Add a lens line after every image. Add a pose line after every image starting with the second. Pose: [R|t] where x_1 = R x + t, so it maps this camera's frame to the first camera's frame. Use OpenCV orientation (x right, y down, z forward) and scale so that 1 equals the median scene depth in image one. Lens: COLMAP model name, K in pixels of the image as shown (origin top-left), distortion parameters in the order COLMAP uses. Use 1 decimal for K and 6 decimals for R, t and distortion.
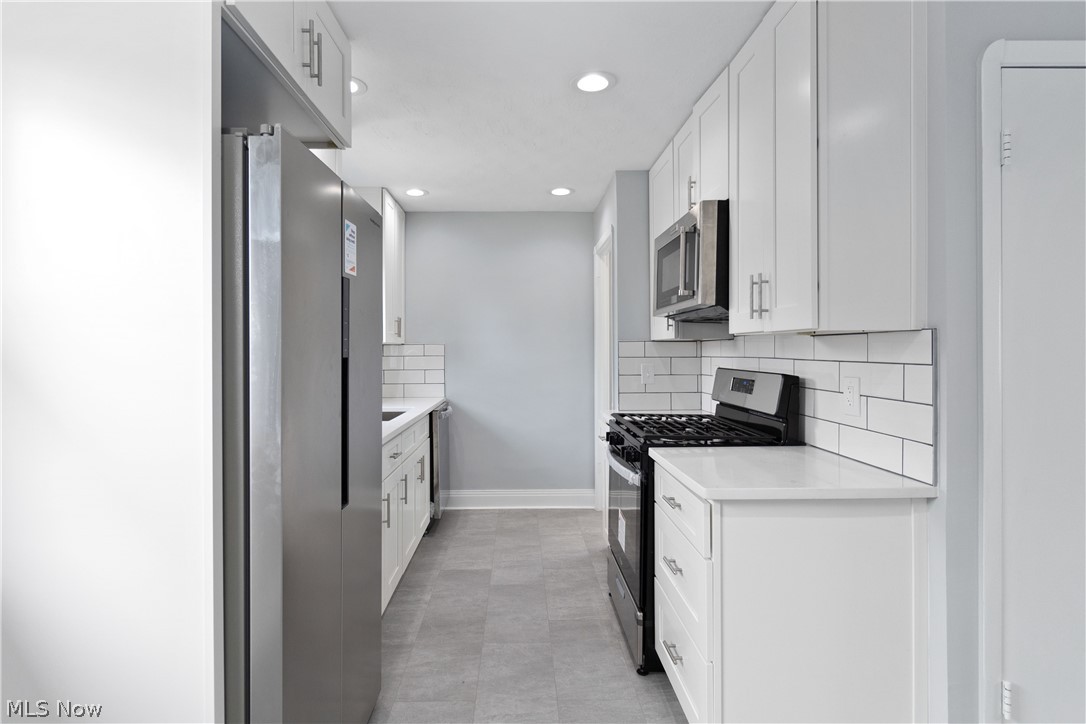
lens RADIAL K [[544.7, 0, 511.4], [0, 544.7, 357.0], [0, 0, 1]] dist [-0.002385, -0.000133]
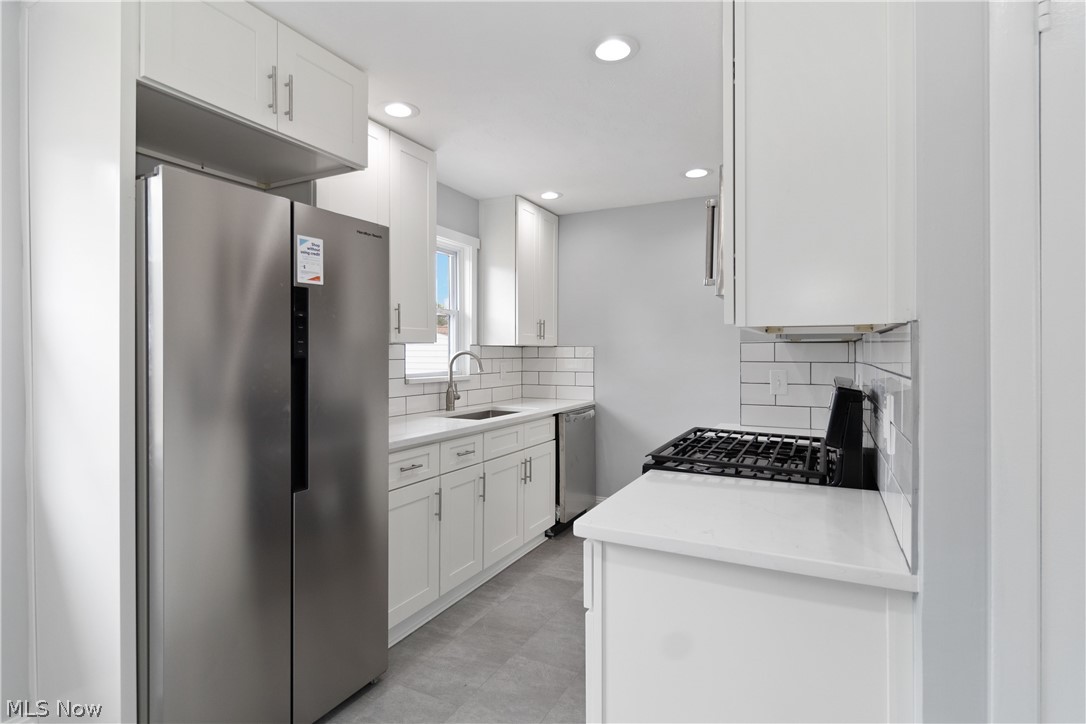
lens RADIAL K [[544.7, 0, 540.0], [0, 544.7, 355.5], [0, 0, 1]] dist [-0.002385, -0.000133]
pose [[0.882788, 0.007060, -0.469719, 0.381392], [-0.010320, 0.999937, -0.004365, -0.002364], [0.469658, 0.008701, 0.882805, 0.138810]]
